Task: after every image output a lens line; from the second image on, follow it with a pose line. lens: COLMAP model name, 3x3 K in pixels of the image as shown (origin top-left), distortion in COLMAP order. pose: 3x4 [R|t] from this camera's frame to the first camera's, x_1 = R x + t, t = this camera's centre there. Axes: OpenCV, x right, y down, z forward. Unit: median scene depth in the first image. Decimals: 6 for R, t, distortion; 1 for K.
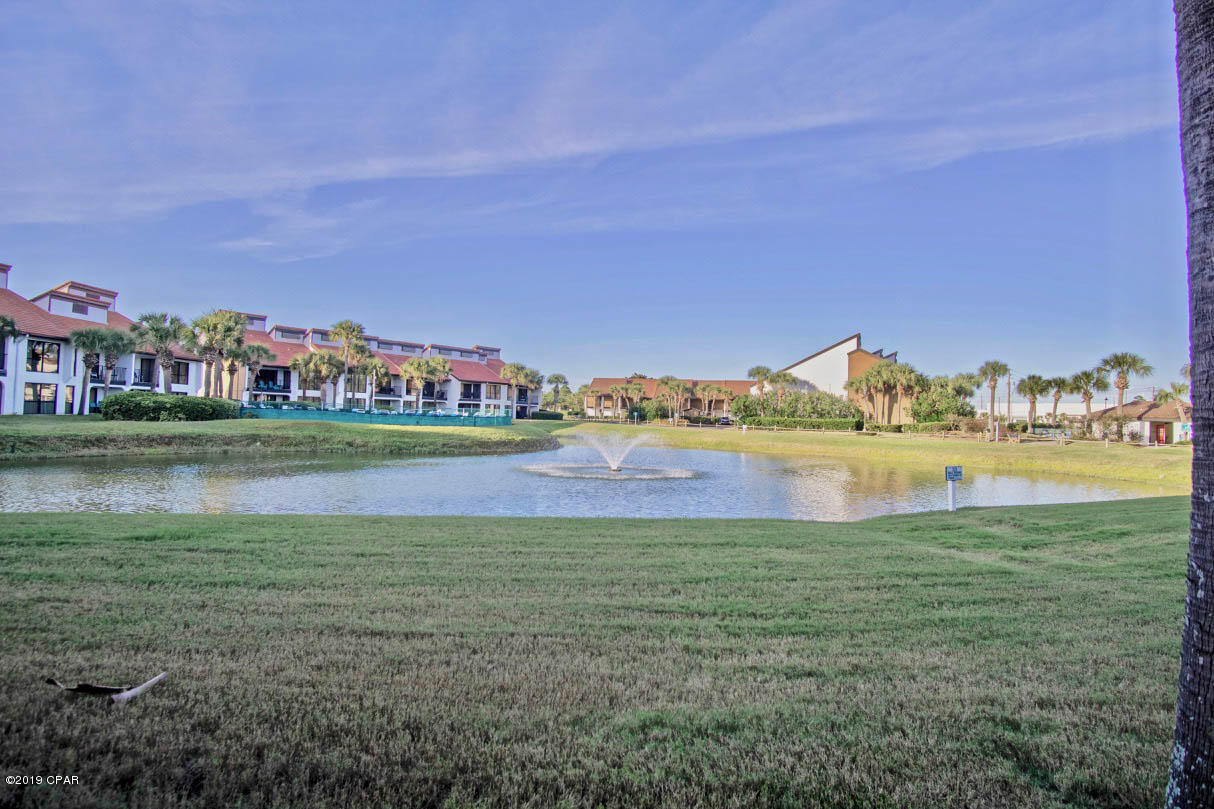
lens RADIAL K [[649.9, 0, 607.0], [0, 649.9, 395.7], [0, 0, 1]] dist [-0.033357, 0.008762]
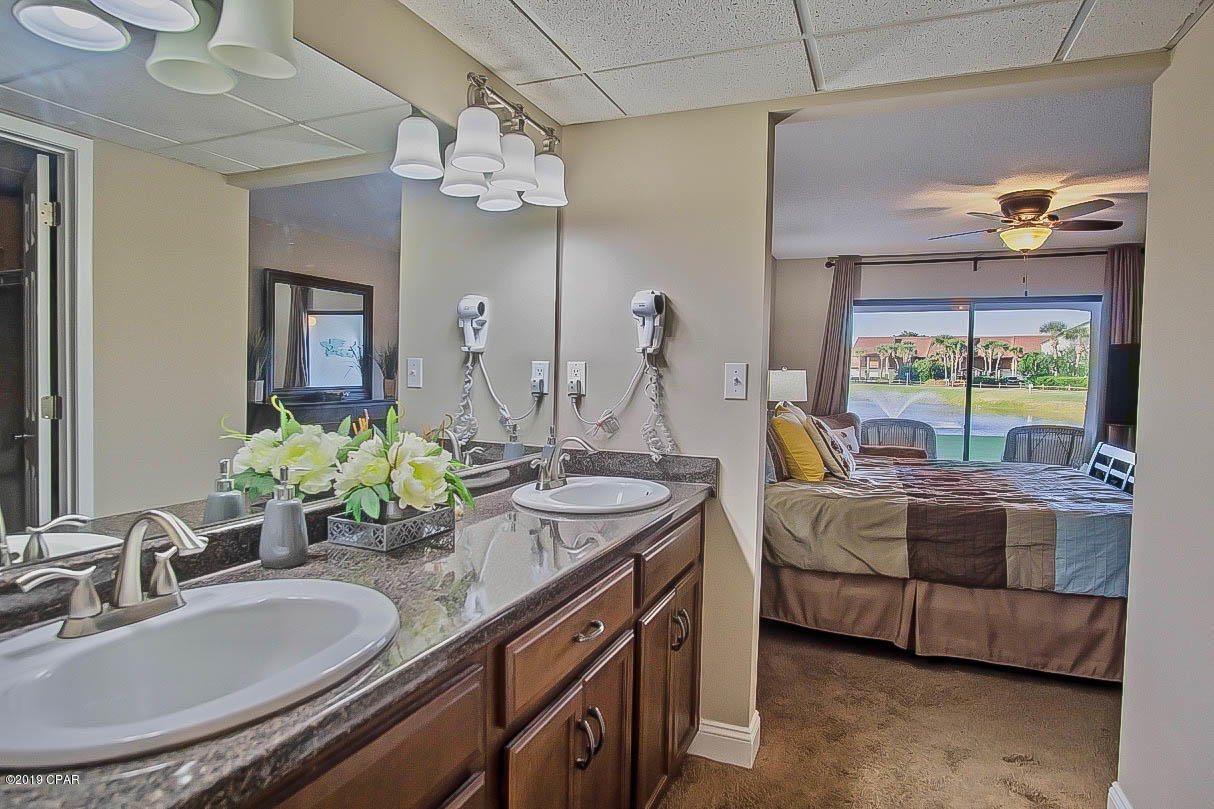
lens RADIAL K [[649.9, 0, 607.0], [0, 649.9, 395.7], [0, 0, 1]] dist [-0.033357, 0.008762]
pose [[0.925711, 0.003217, -0.378219, -0.008950], [0.018706, 0.998351, 0.054276, -0.001011], [0.377770, -0.057319, 0.924124, -0.104402]]
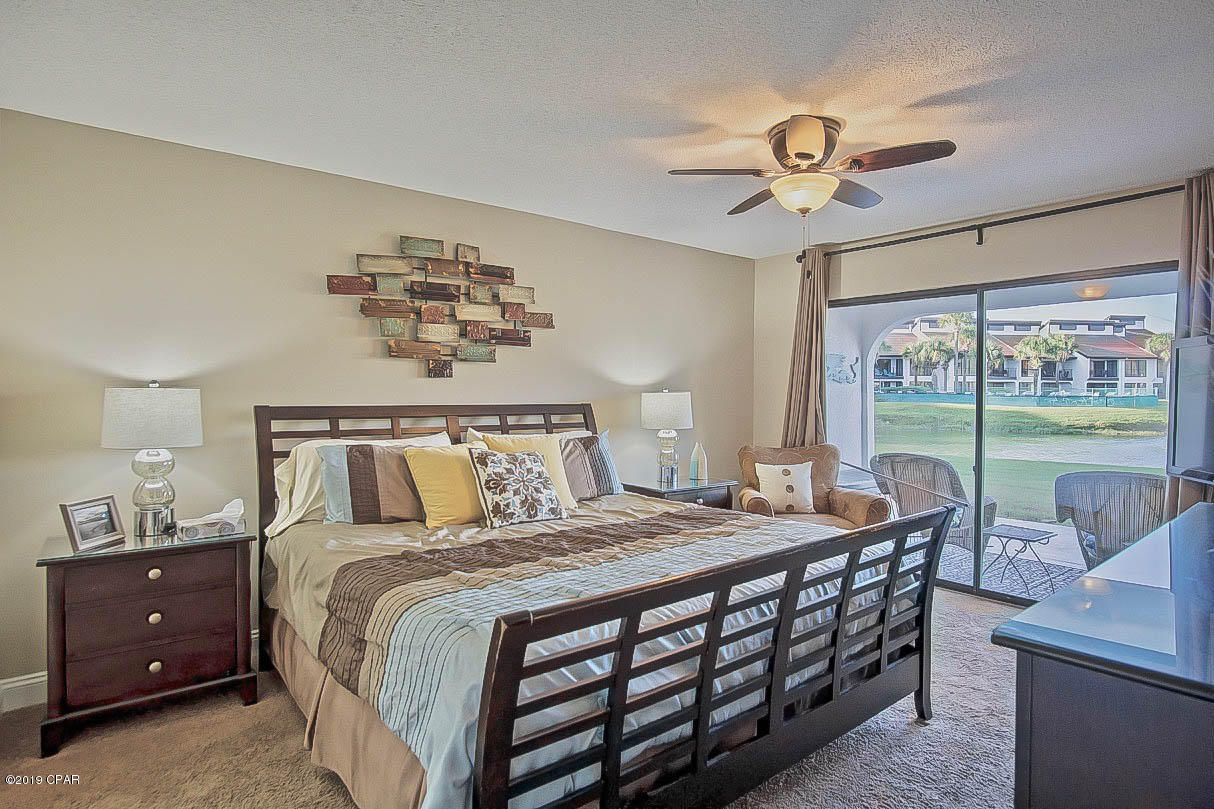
lens RADIAL K [[649.9, 0, 607.0], [0, 649.9, 395.7], [0, 0, 1]] dist [-0.033357, 0.008762]
pose [[0.643826, -0.021431, -0.764872, 0.019401], [0.038241, 0.999260, 0.004191, -0.000048], [0.764216, -0.031948, 0.644169, -0.076717]]
